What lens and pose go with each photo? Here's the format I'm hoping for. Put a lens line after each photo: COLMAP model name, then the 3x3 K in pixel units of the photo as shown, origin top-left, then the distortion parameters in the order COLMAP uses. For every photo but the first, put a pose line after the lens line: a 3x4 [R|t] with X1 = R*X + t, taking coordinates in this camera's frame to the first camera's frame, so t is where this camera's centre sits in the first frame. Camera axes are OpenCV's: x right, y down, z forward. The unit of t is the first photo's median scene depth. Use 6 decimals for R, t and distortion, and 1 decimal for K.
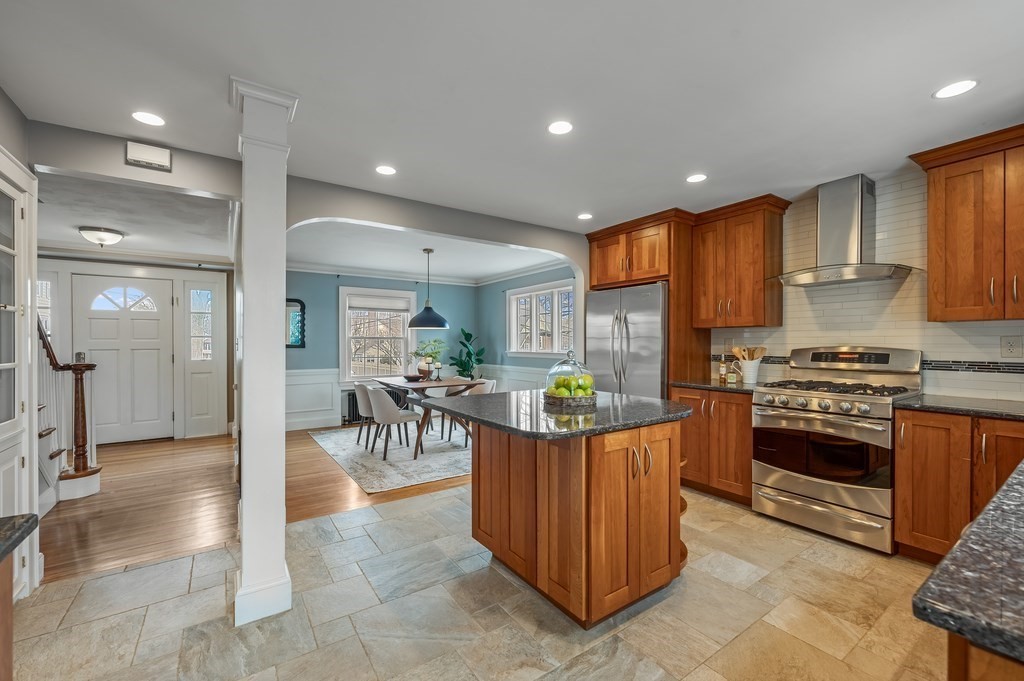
lens RADIAL K [[417.5, 0, 512.1], [0, 417.5, 341.4], [0, 0, 1]] dist [-0.003118, -0.000521]
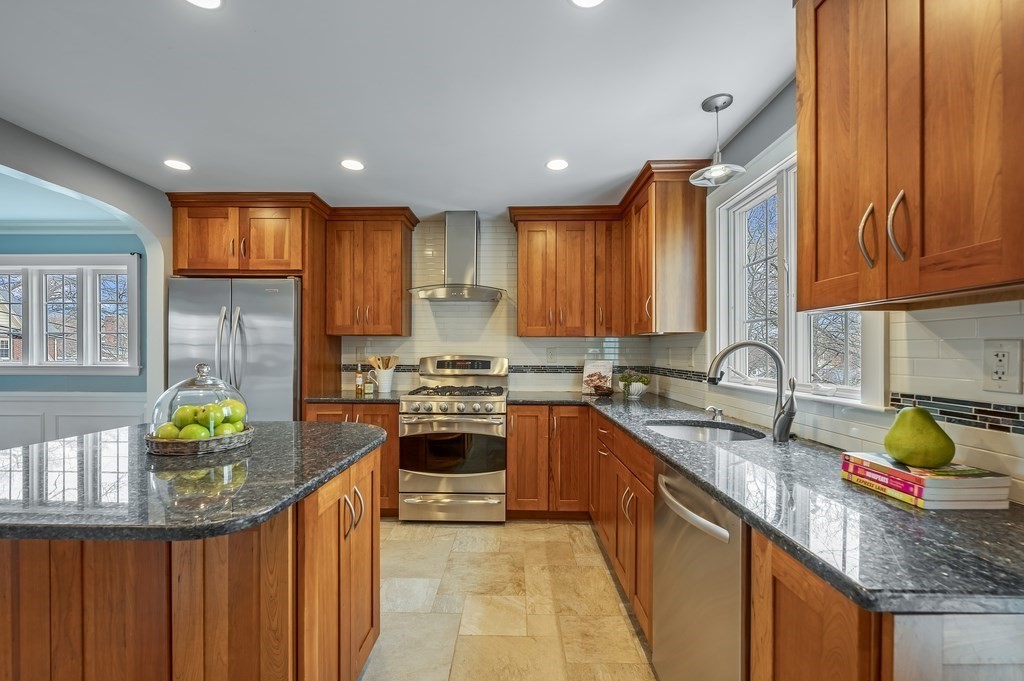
lens RADIAL K [[417.5, 0, 508.0], [0, 417.5, 352.7], [0, 0, 1]] dist [-0.003118, -0.000521]
pose [[0.579273, 0.001802, 0.815132, -0.070235], [-0.006746, 0.999974, 0.002583, 0.000868], [-0.815106, -0.006995, 0.579270, 0.180641]]
